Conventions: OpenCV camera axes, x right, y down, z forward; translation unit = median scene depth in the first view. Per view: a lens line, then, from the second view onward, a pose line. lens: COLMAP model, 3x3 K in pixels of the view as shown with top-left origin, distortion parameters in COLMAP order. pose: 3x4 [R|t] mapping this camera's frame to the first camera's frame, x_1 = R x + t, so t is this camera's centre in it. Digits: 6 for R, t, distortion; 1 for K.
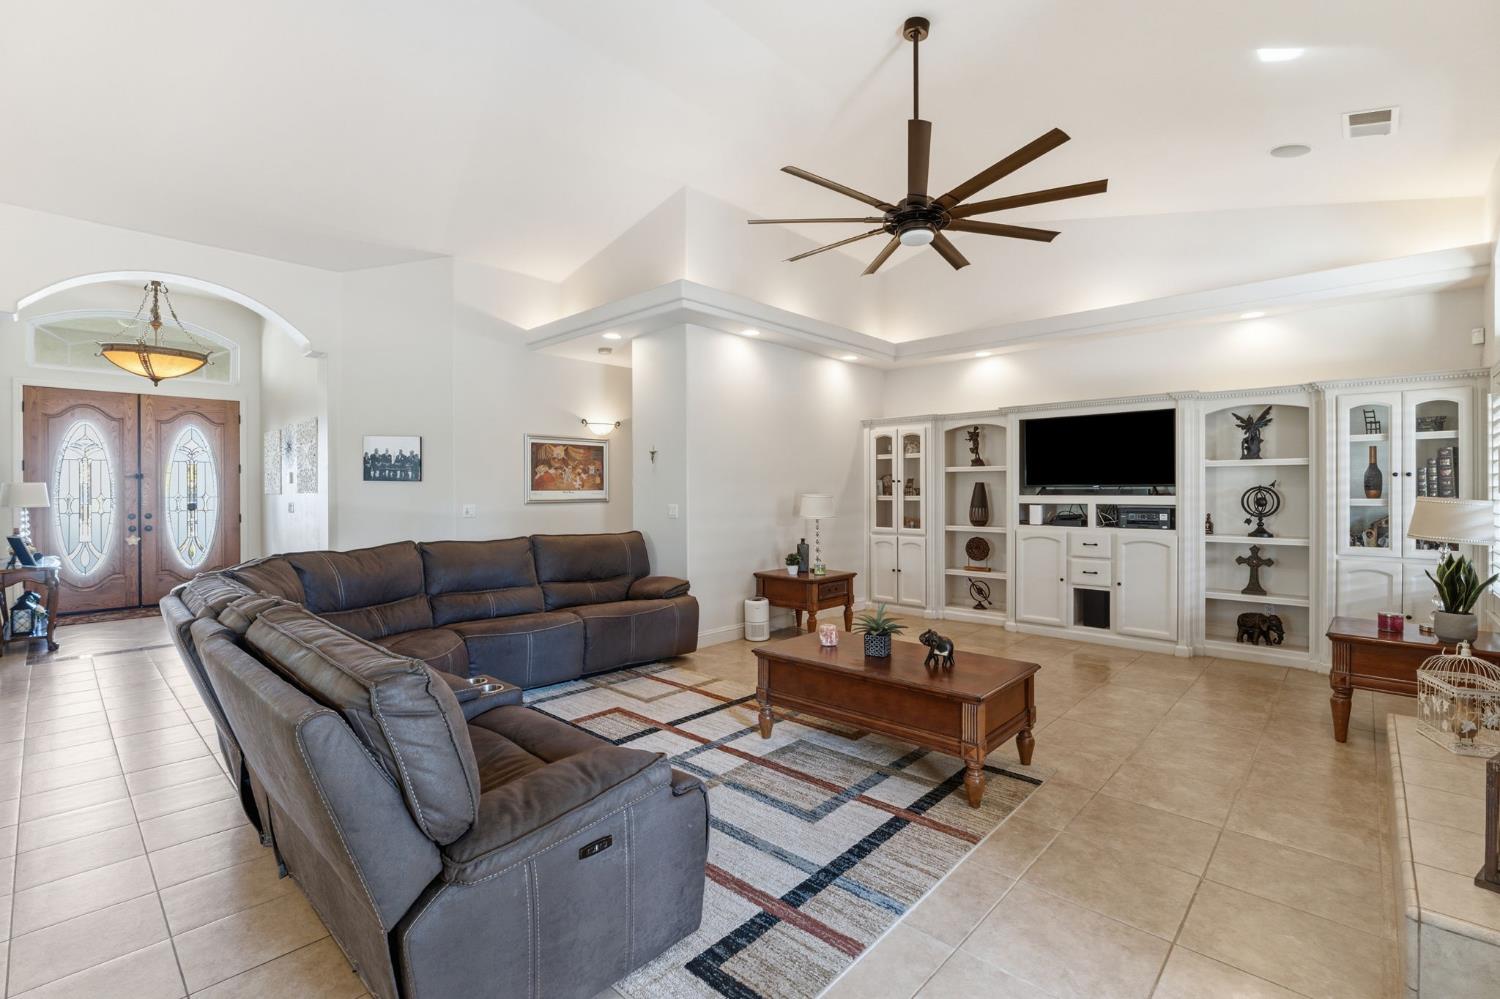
lens RADIAL K [[662.5, 0, 745.6], [0, 662.5, 491.8], [0, 0, 1]] dist [-0.010843, 0.000839]
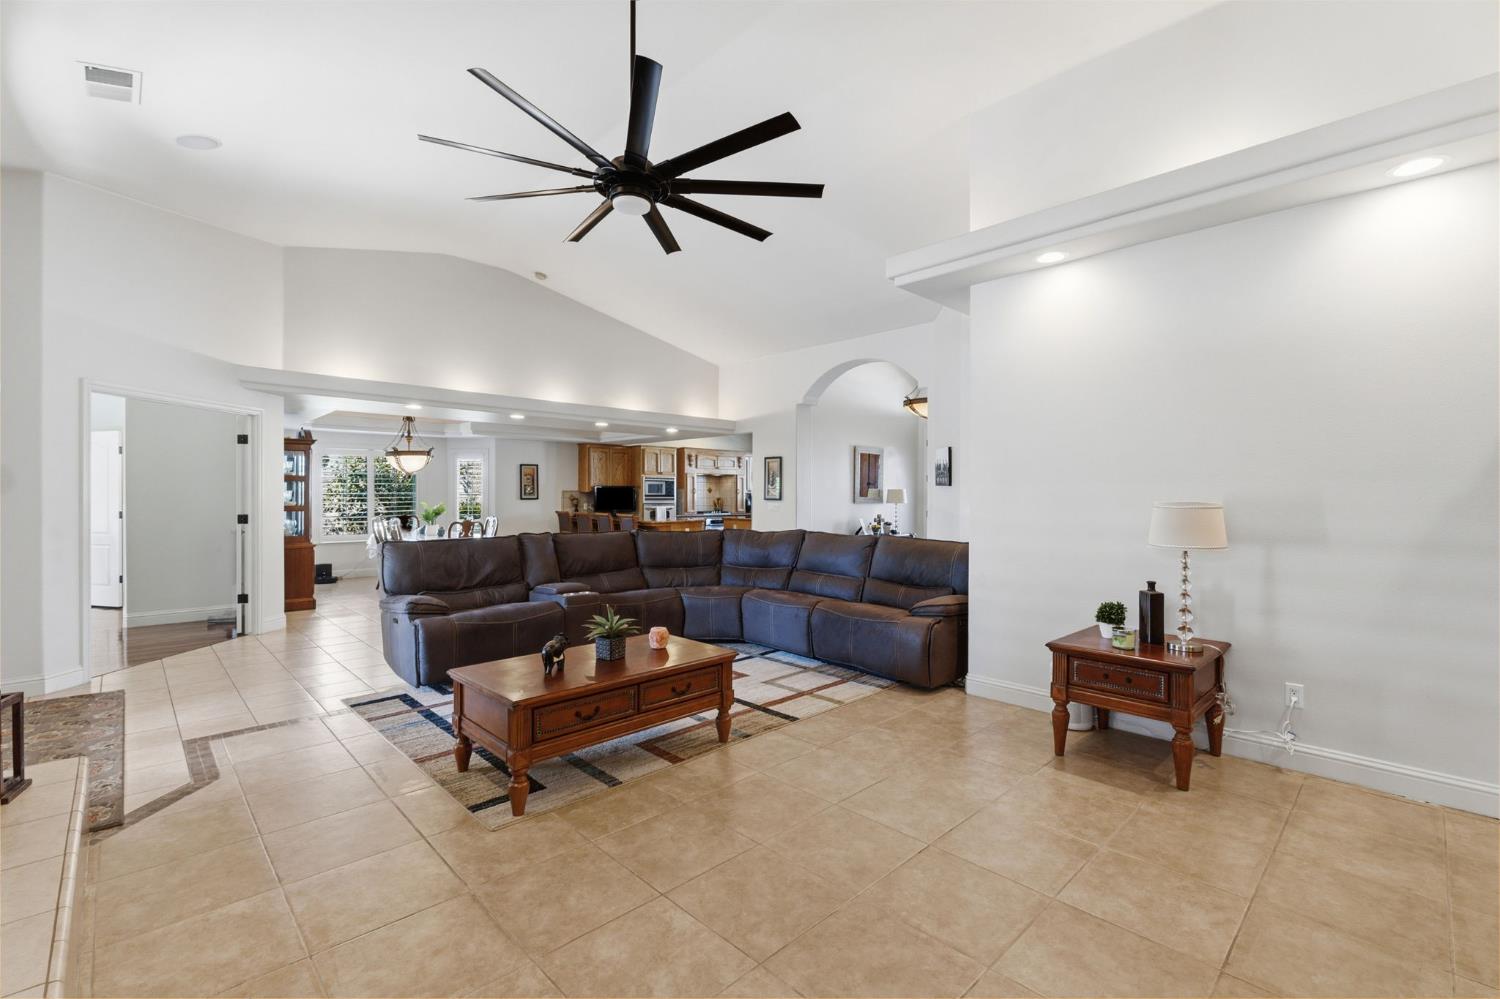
lens RADIAL K [[662.5, 0, 749.7], [0, 662.5, 494.4], [0, 0, 1]] dist [-0.010843, 0.000839]
pose [[-0.051991, 0.001969, -0.998646, 0.927987], [-0.005227, 0.999984, 0.002243, -0.002109], [0.998634, 0.005337, -0.051980, 0.989782]]
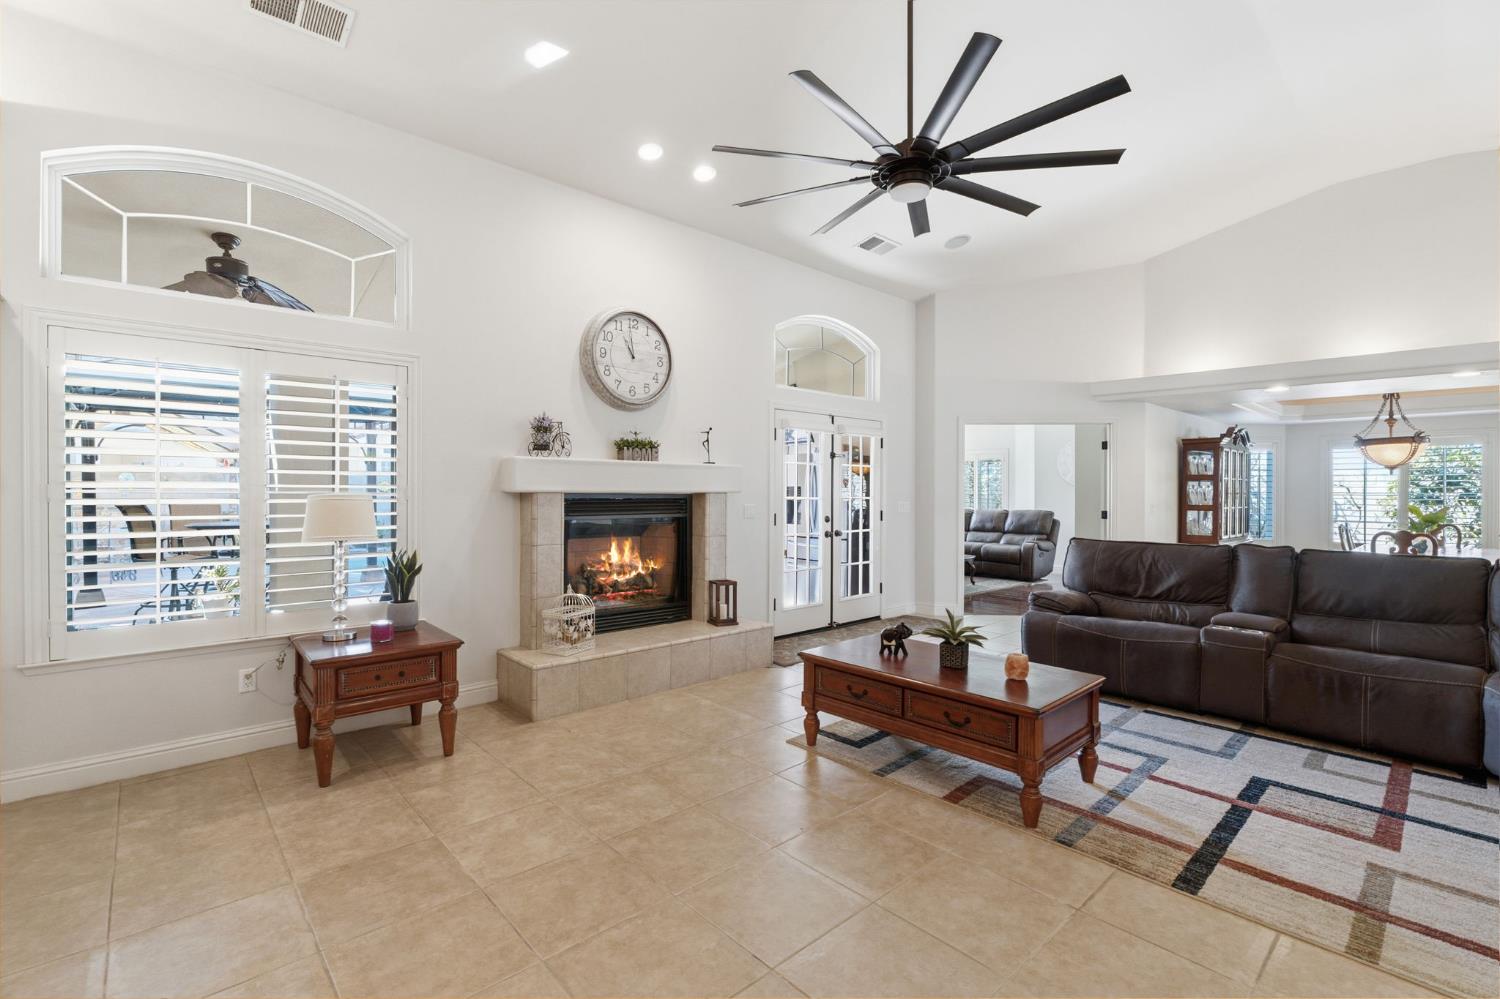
lens RADIAL K [[662.5, 0, 738.6], [0, 662.5, 499.0], [0, 0, 1]] dist [-0.010843, 0.000839]
pose [[-0.995777, -0.002734, 0.091765, 0.327919], [-0.001313, 0.999878, 0.015542, -0.003457], [-0.091796, 0.015356, -0.995659, 1.536438]]
